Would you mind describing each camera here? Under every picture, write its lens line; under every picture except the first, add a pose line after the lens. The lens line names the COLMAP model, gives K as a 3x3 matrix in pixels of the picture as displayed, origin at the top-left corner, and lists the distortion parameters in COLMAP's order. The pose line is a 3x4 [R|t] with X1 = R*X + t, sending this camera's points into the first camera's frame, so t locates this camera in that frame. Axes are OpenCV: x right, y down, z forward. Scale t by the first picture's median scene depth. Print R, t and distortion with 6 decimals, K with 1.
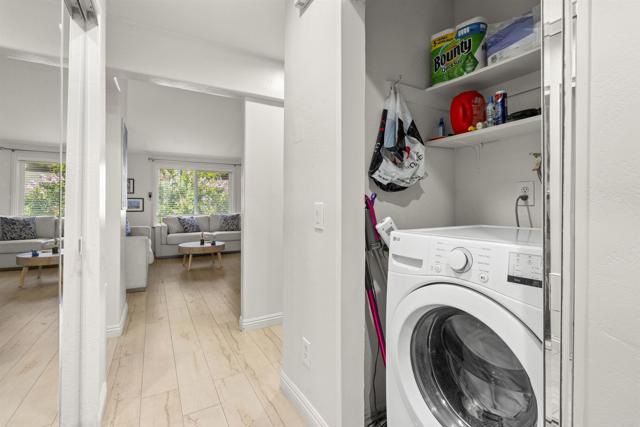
lens RADIAL K [[288.4, 0, 322.3], [0, 288.4, 204.8], [0, 0, 1]] dist [-0.010181, 0.005658]
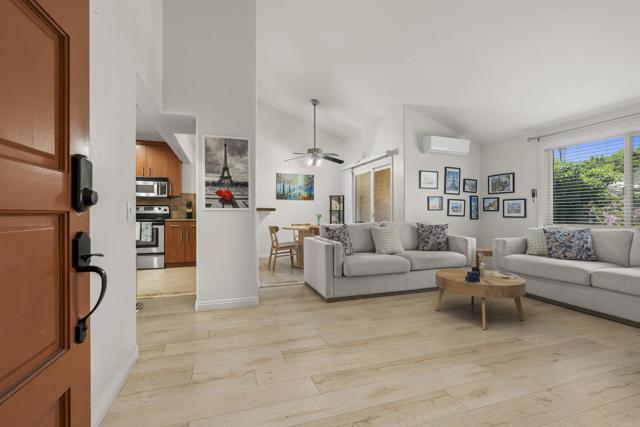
lens RADIAL K [[288.4, 0, 317.8], [0, 288.4, 210.6], [0, 0, 1]] dist [-0.010181, 0.005658]
pose [[-0.200889, -0.008782, -0.979575, 0.150627], [0.003451, 0.999947, -0.009672, 0.010802], [0.979608, -0.005323, -0.200848, 0.654607]]
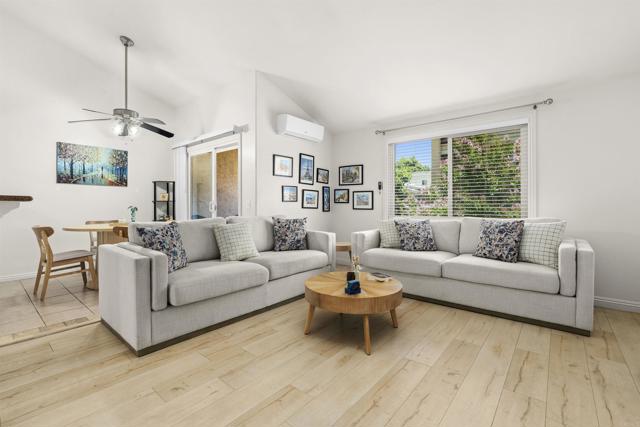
lens RADIAL K [[288.4, 0, 317.8], [0, 288.4, 207.7], [0, 0, 1]] dist [-0.010181, 0.005658]
pose [[0.333915, 0.011044, -0.942538, -0.008830], [0.001744, 0.999922, 0.012334, 0.009400], [0.942601, -0.005763, 0.333870, 0.644481]]
